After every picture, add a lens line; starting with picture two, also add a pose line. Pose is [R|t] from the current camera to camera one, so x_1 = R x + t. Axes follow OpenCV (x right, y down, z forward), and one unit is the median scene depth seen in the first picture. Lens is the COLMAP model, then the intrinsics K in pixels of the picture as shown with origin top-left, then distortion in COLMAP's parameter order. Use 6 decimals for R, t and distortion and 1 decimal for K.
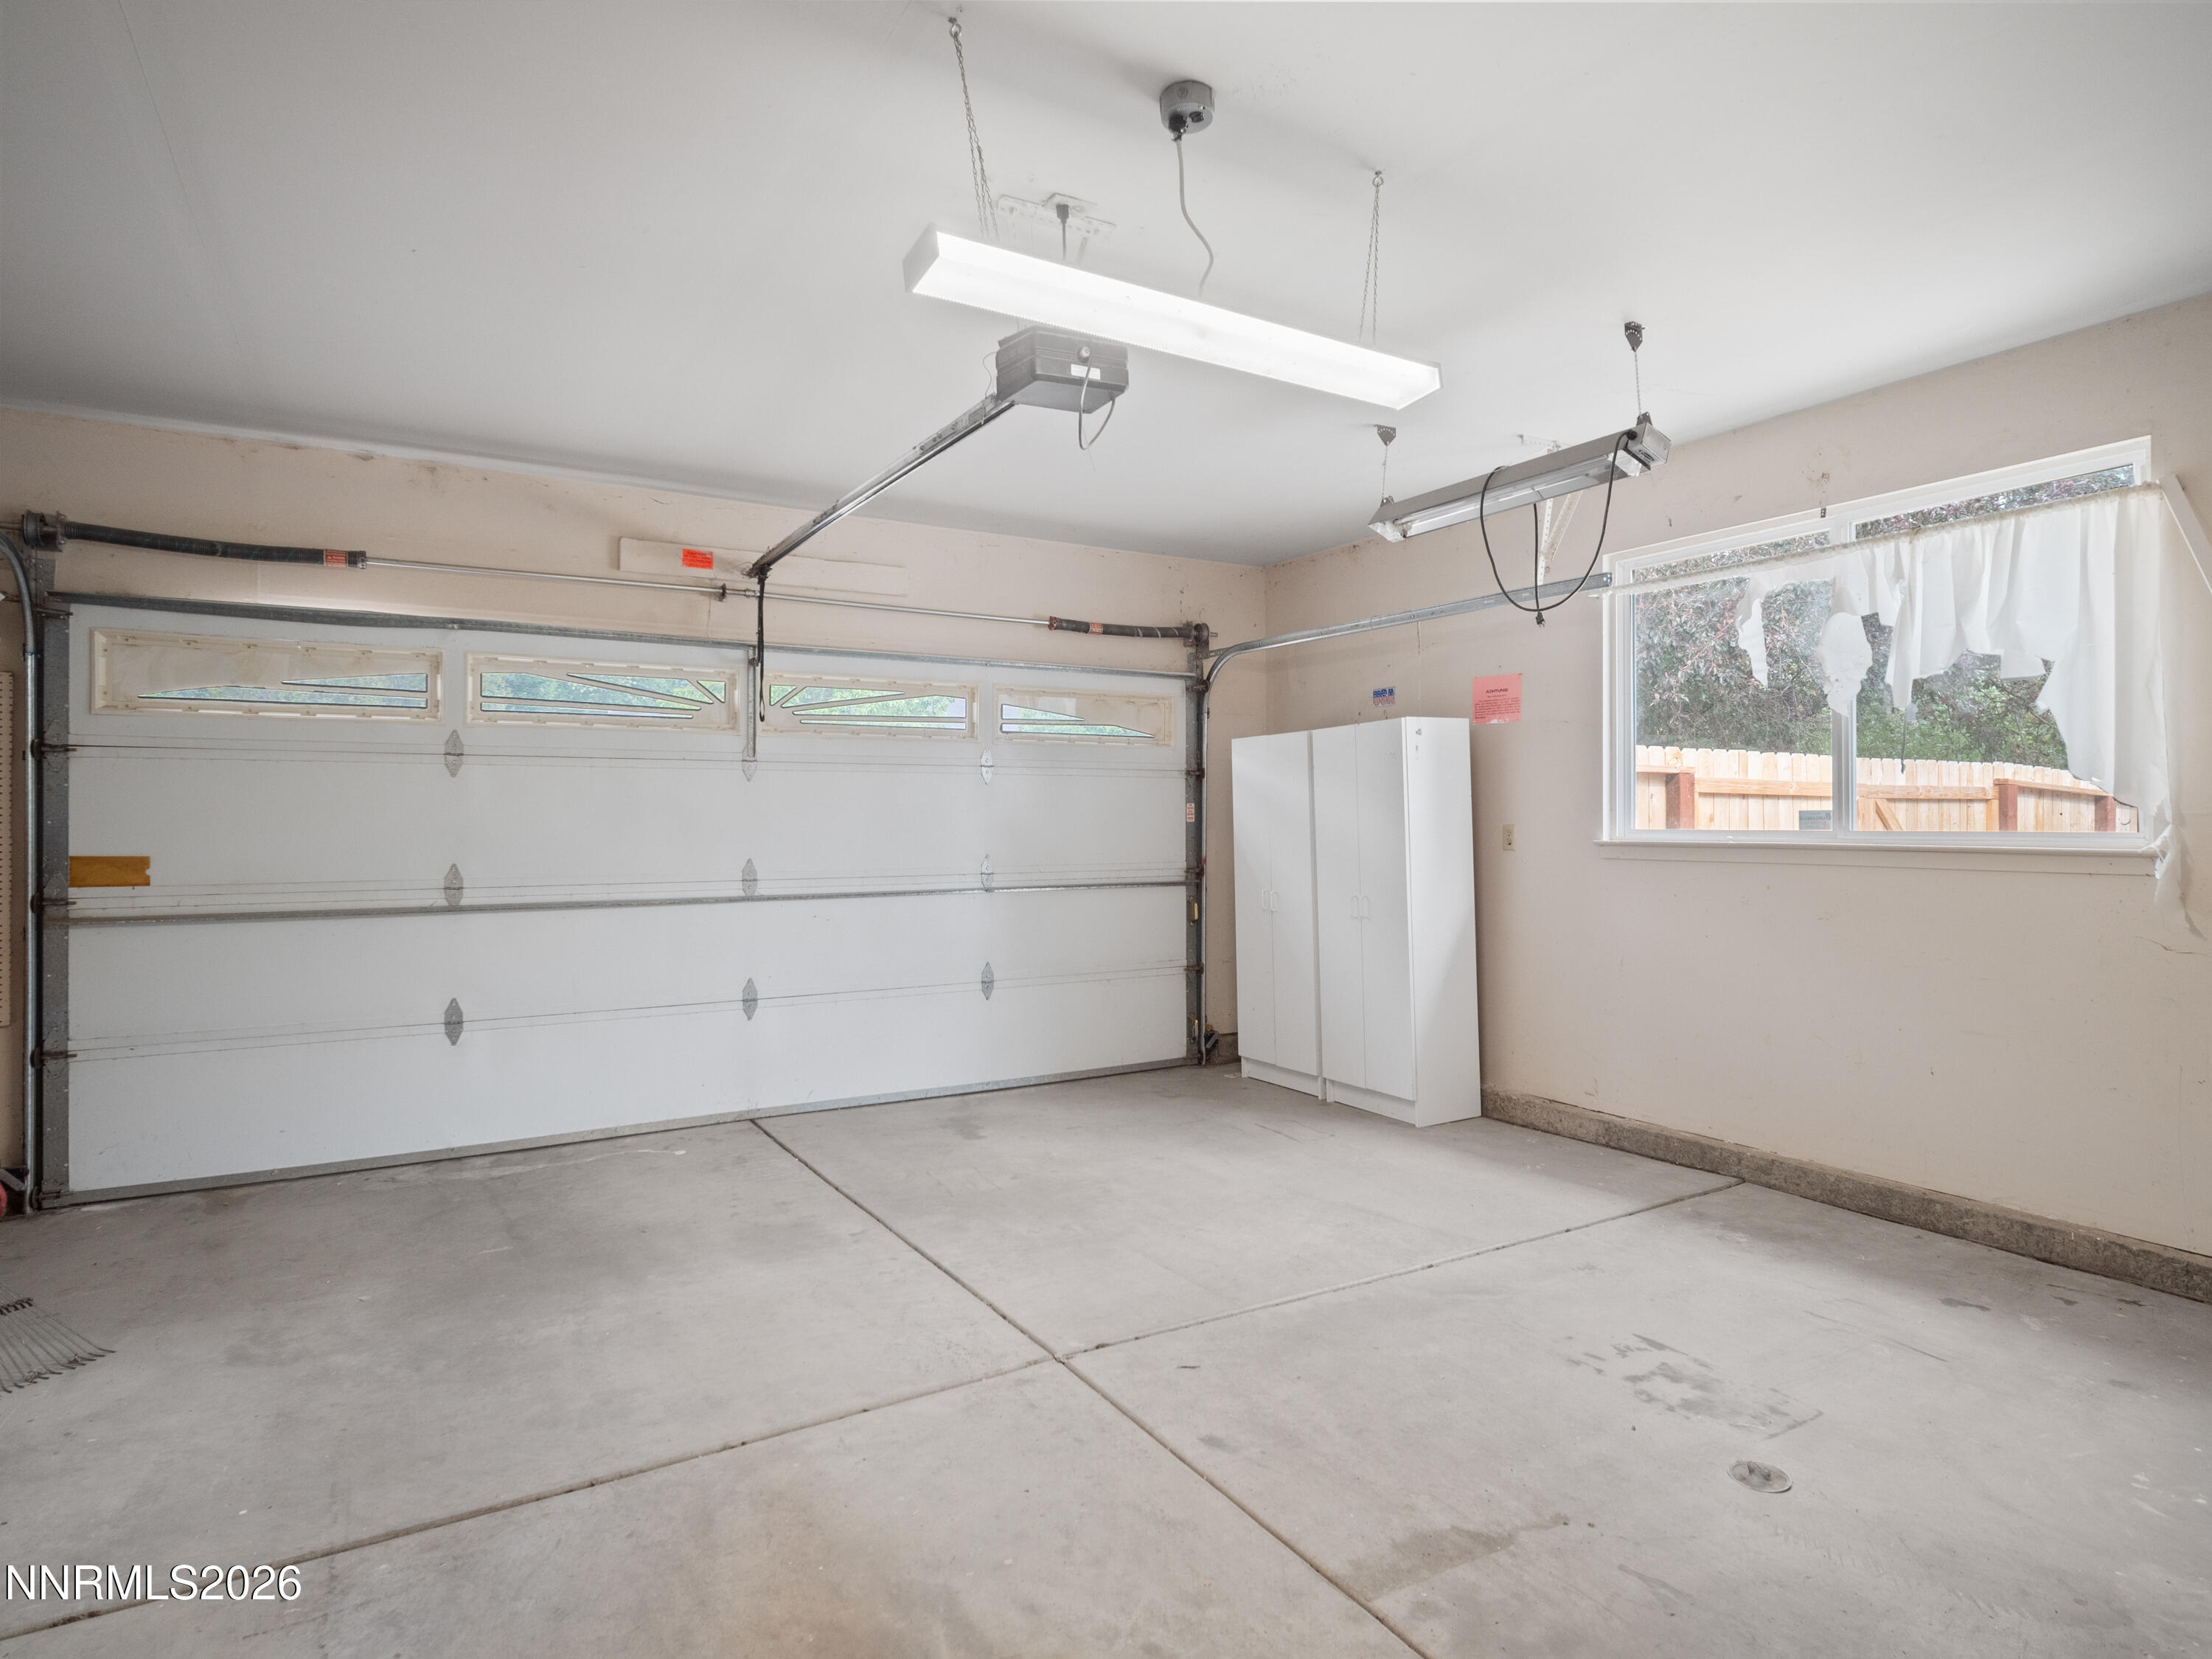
lens RADIAL K [[1194.5, 0, 1097.5], [0, 1194.5, 815.3], [0, 0, 1]] dist [-0.013318, 0.001612]
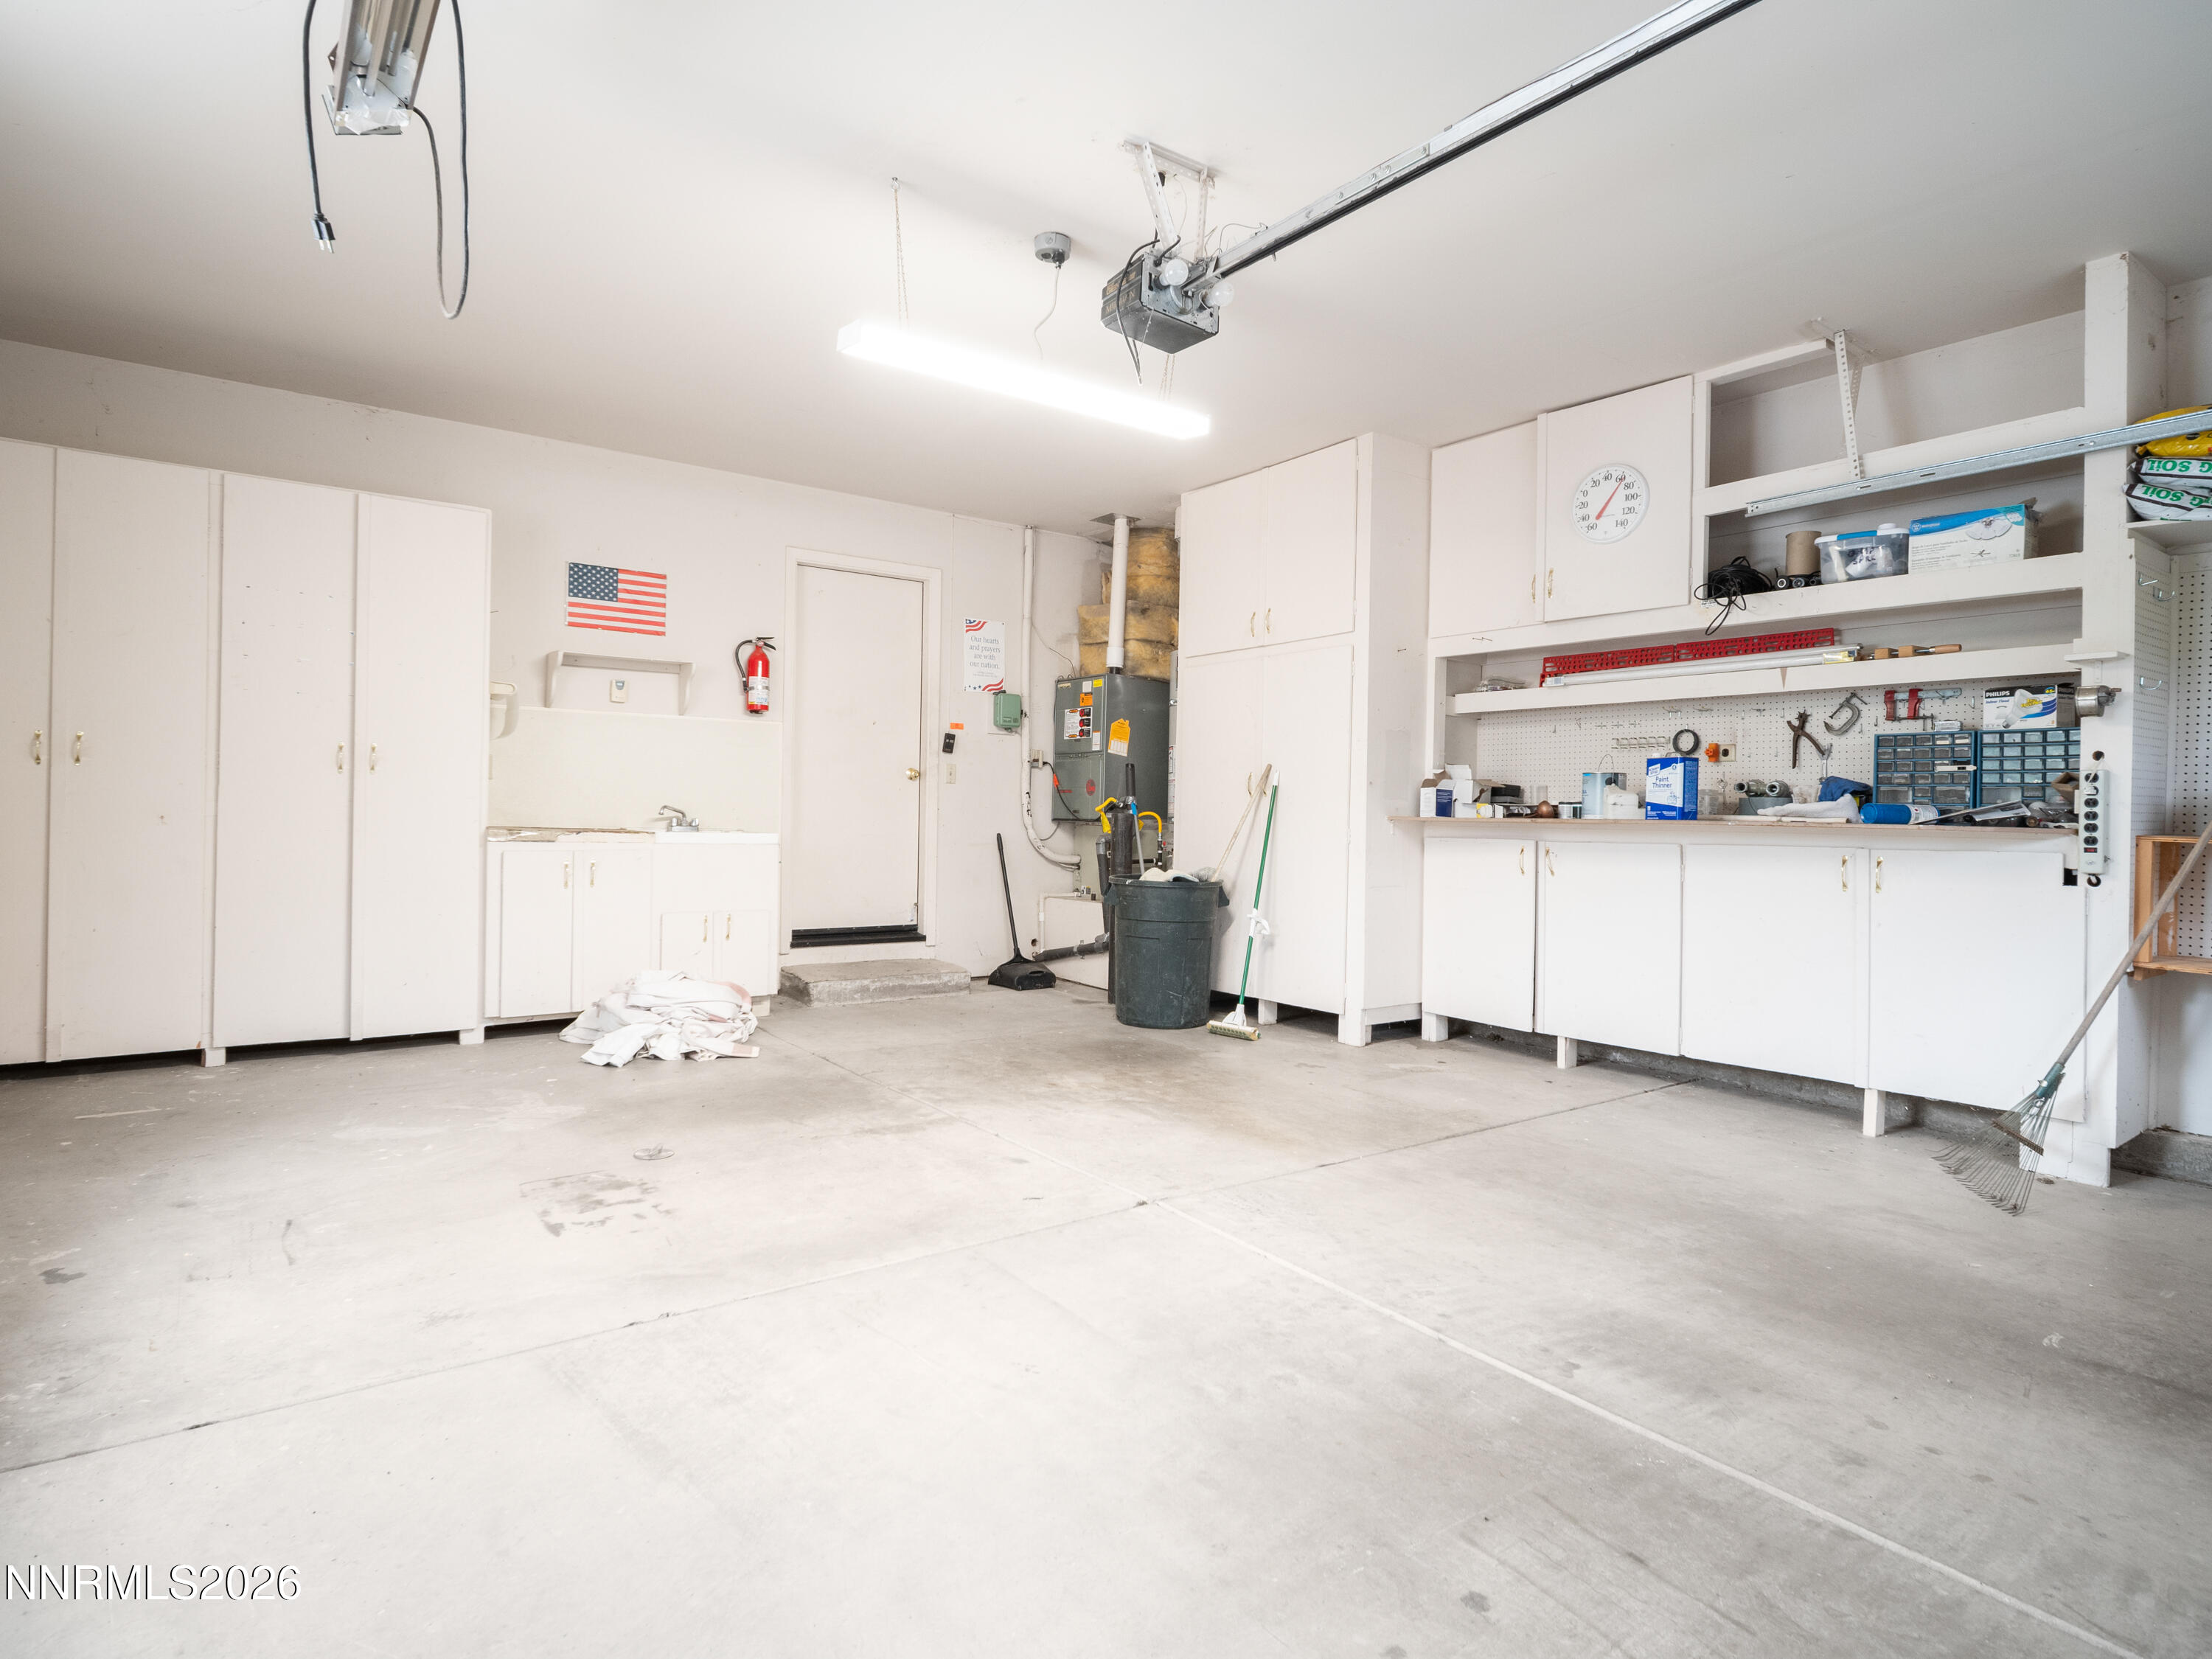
lens RADIAL K [[1194.5, 0, 1097.5], [0, 1194.5, 815.3], [0, 0, 1]] dist [-0.013318, 0.001612]
pose [[-0.994763, -0.016840, -0.100813, 0.129657], [-0.016797, 0.999858, -0.001279, 0.099347], [0.100820, 0.000421, -0.994905, 2.024316]]
